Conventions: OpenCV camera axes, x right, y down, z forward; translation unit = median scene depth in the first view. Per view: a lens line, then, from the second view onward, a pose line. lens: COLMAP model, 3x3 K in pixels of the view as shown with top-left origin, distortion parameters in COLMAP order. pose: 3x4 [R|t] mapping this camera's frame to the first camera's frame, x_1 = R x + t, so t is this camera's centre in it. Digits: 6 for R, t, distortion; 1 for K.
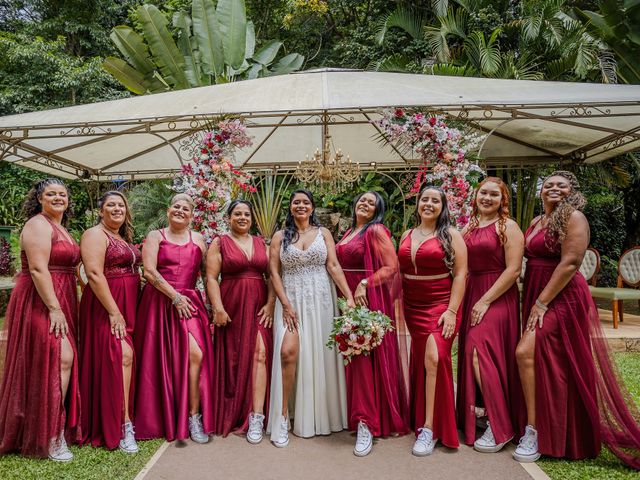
lens RADIAL K [[437.2, 0, 290.0], [0, 437.2, 244.2], [0, 0, 1]] dist [-0.065676, 0.026216]
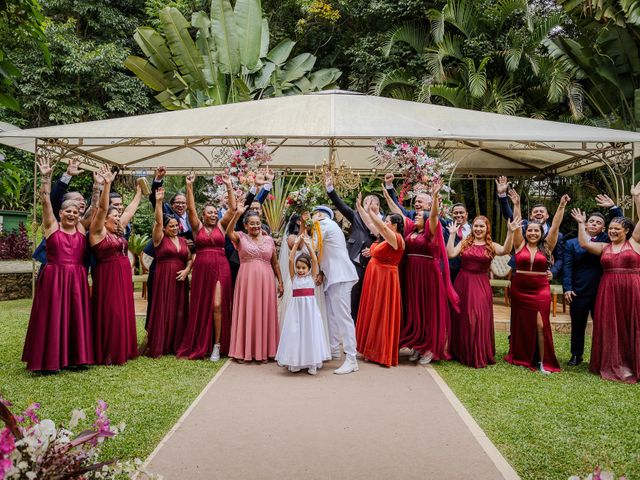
lens RADIAL K [[437.2, 0, 316.5], [0, 437.2, 246.4], [0, 0, 1]] dist [-0.065676, 0.026216]
pose [[0.998259, 0.032262, 0.049374, -0.013075], [-0.033375, 0.999203, 0.021895, -0.015455], [-0.048629, -0.023505, 0.998540, -0.239364]]
